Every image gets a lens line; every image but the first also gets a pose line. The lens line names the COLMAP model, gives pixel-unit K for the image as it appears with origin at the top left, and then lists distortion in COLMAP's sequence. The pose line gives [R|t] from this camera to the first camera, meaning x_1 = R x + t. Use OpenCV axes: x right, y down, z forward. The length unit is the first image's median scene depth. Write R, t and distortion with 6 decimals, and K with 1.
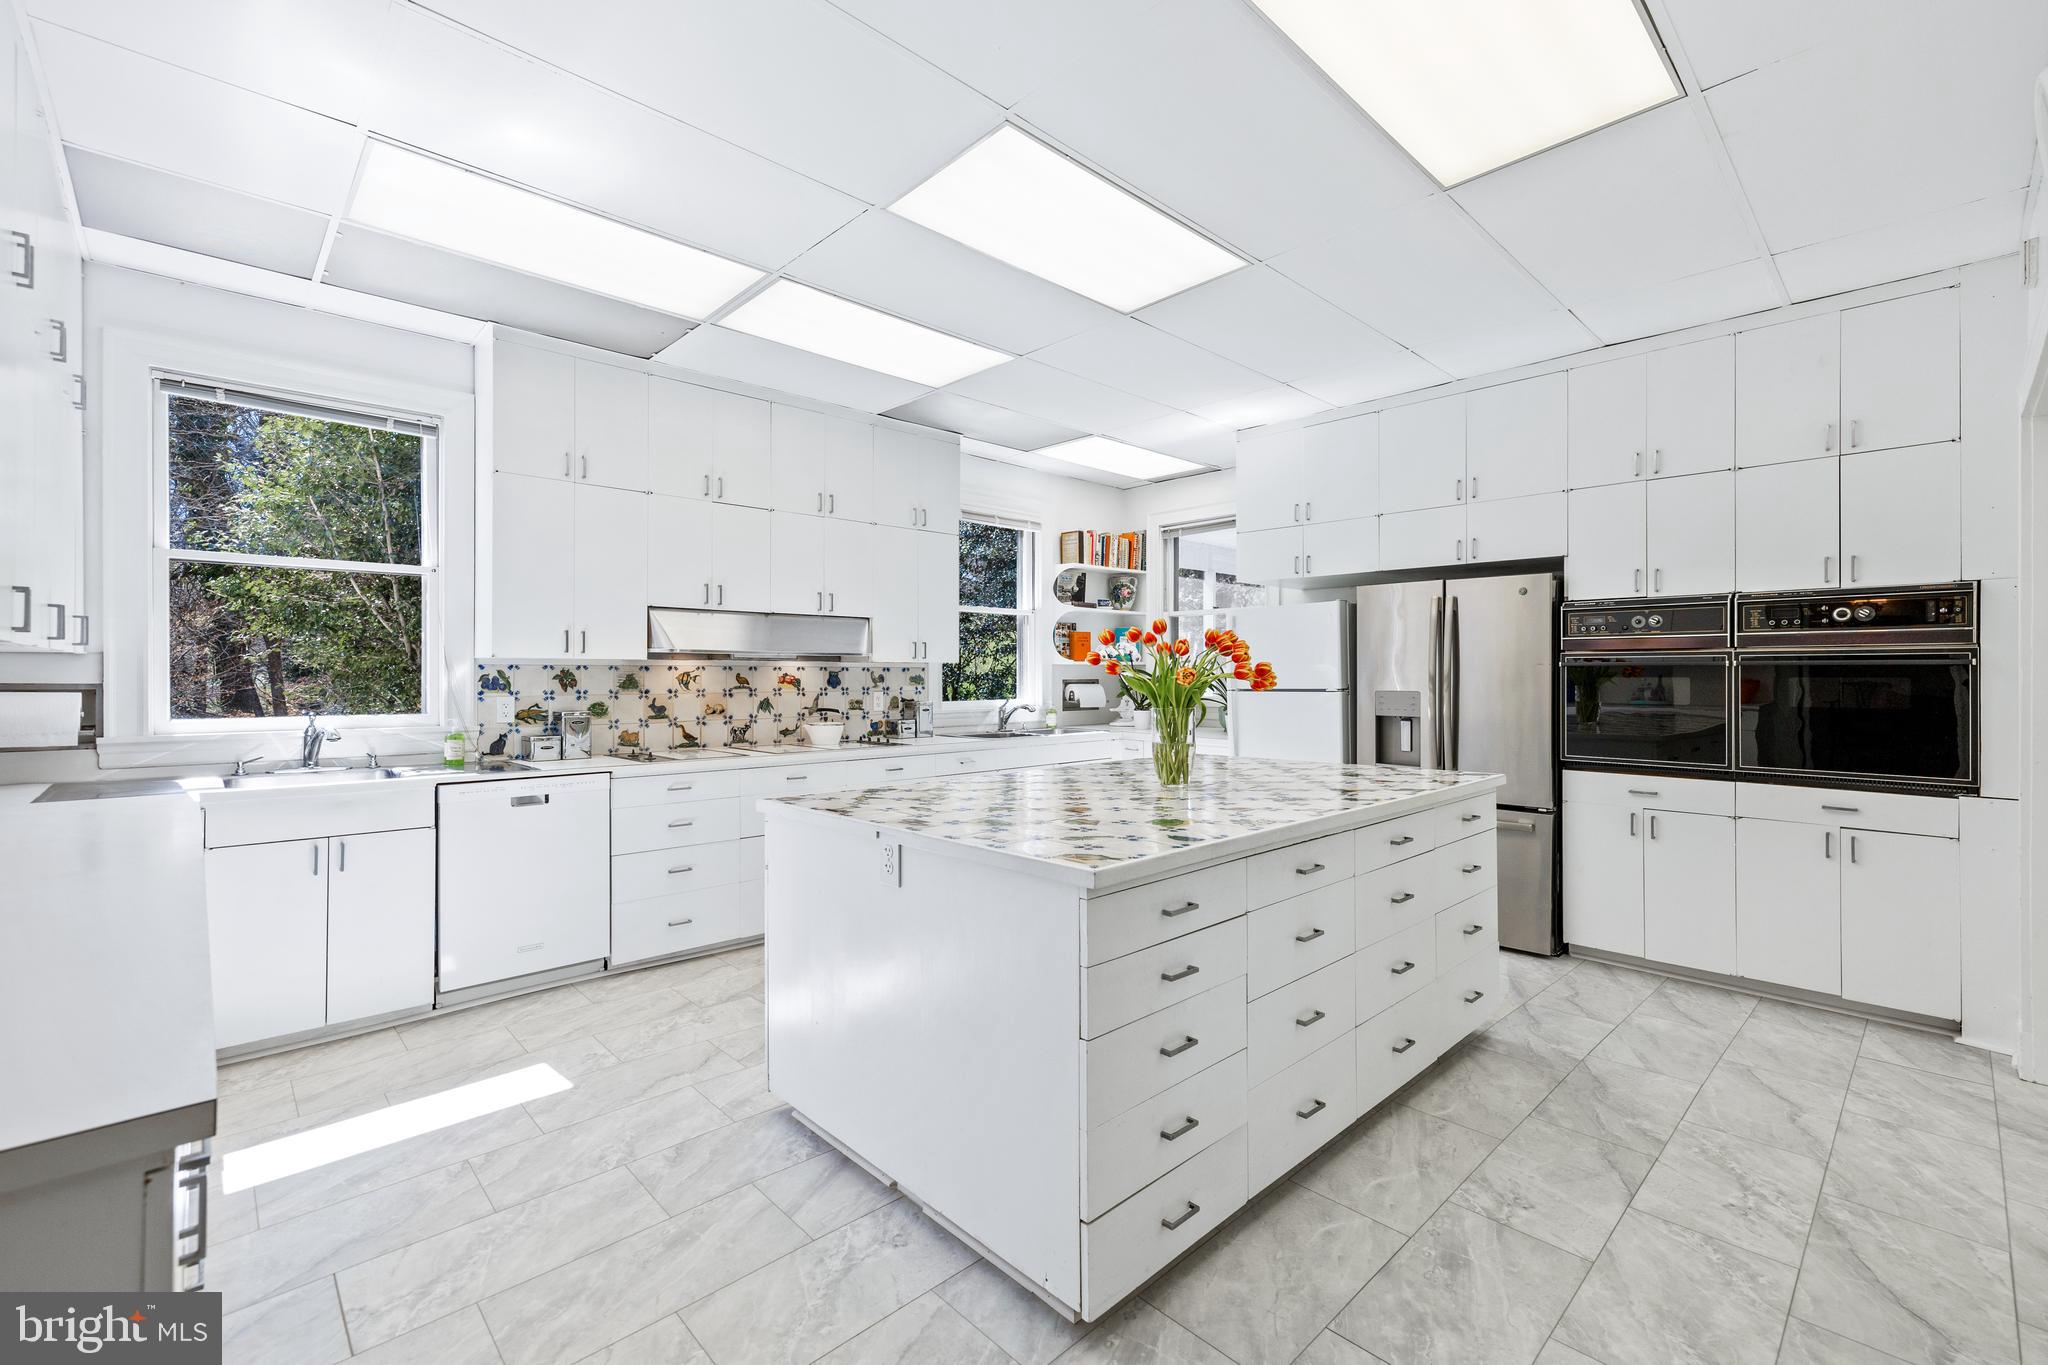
lens RADIAL K [[875.2, 0, 1011.4], [0, 875.2, 681.2], [0, 0, 1]] dist [0.010604, 0.000498]
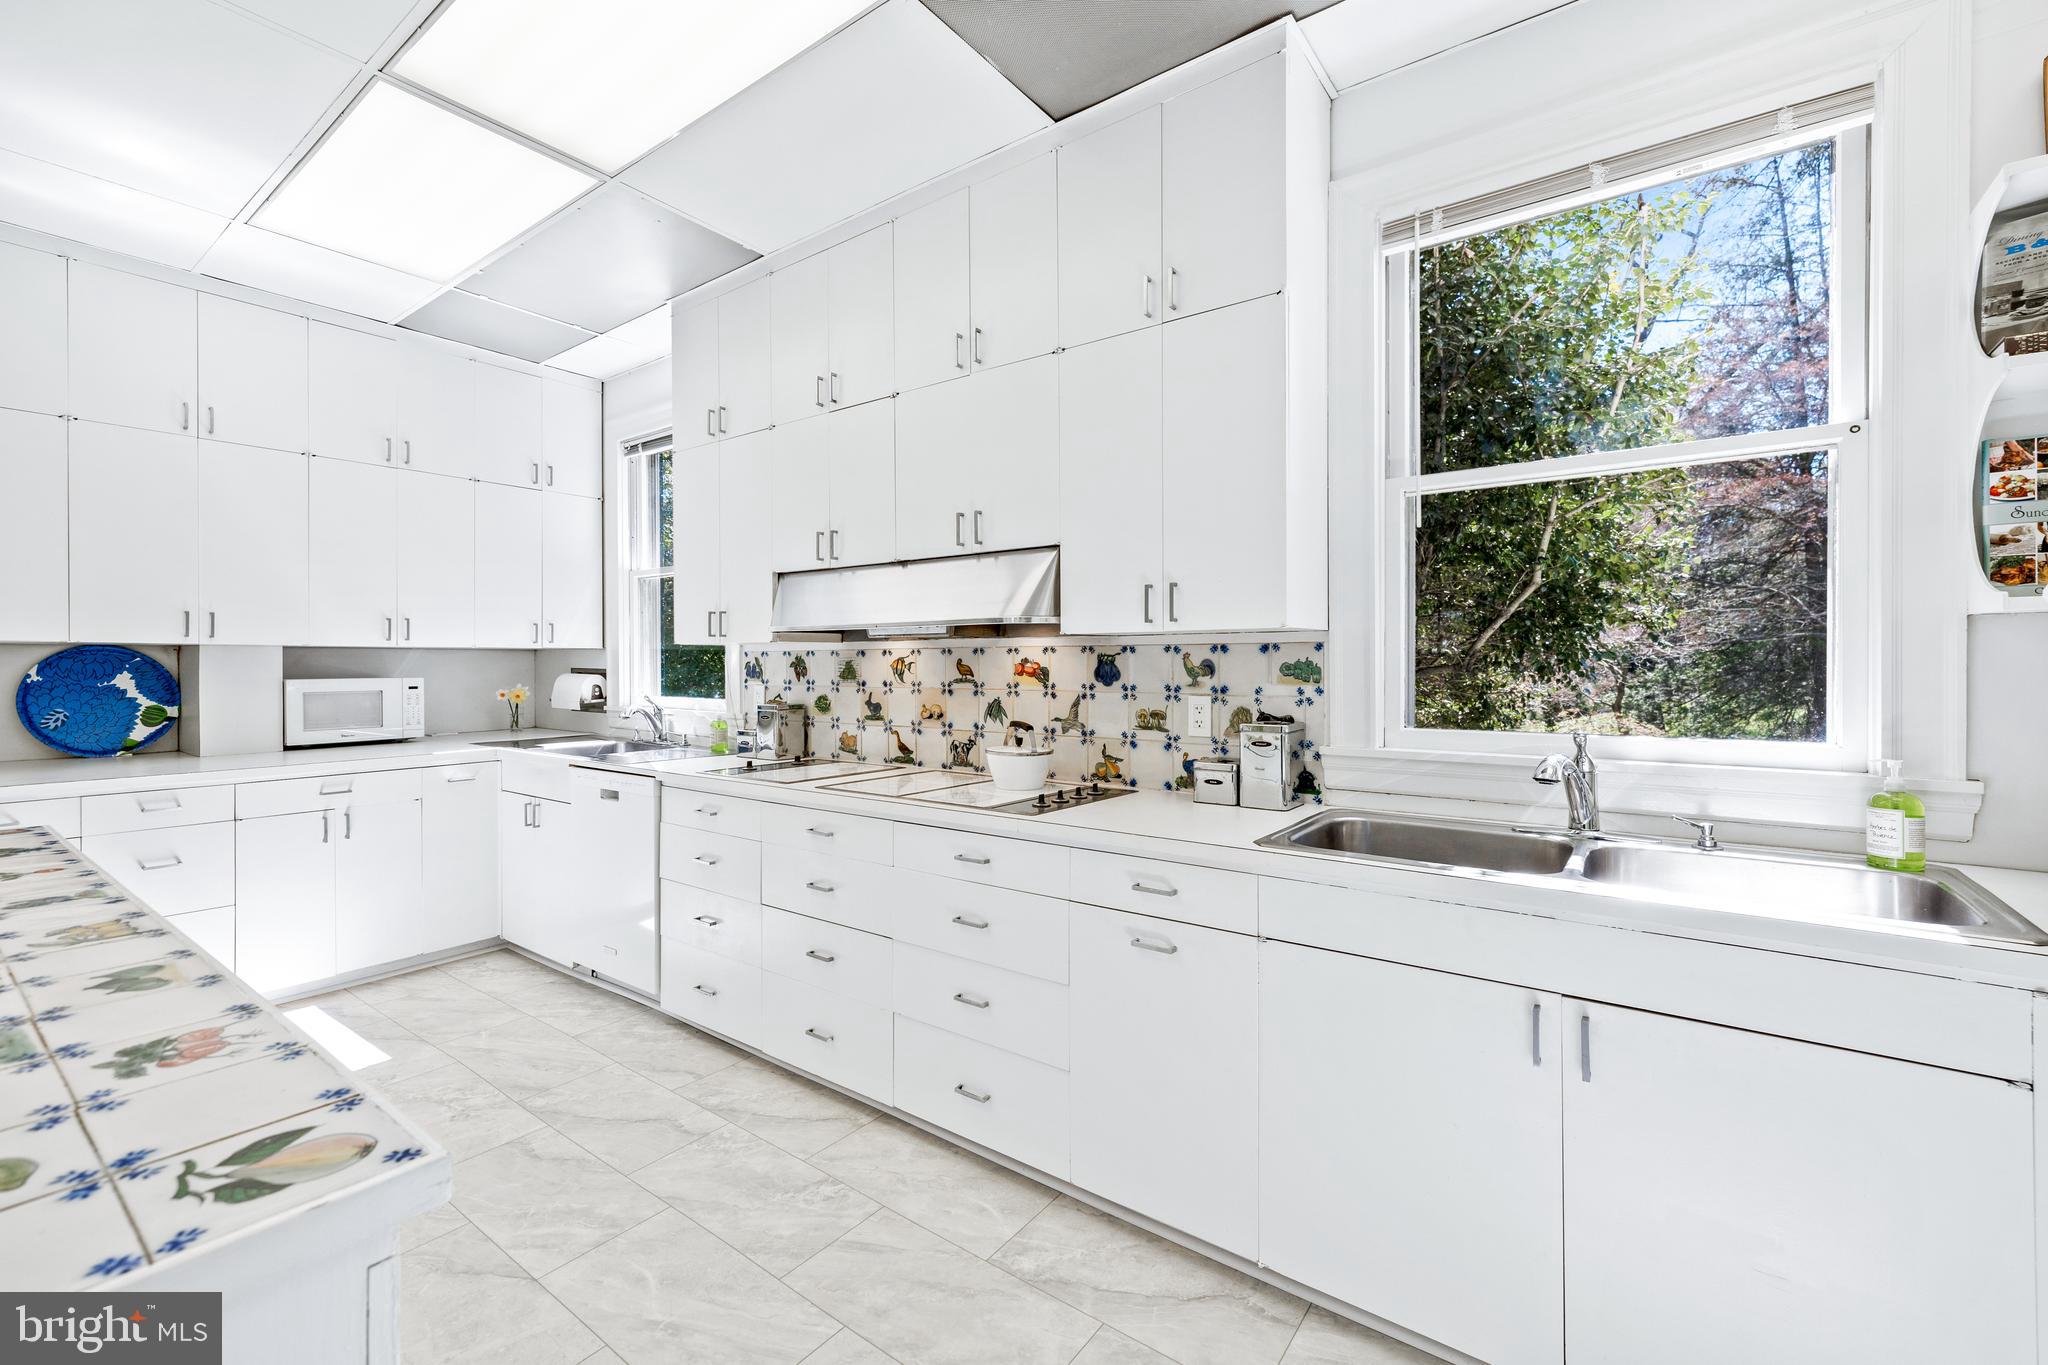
lens RADIAL K [[875.2, 0, 1014.8], [0, 875.2, 677.7], [0, 0, 1]] dist [0.010604, 0.000498]
pose [[0.169144, 0.019603, -0.985396, 0.328142], [-0.001040, 0.999805, 0.019712, -0.007721], [0.985591, -0.002310, 0.169132, 0.913920]]
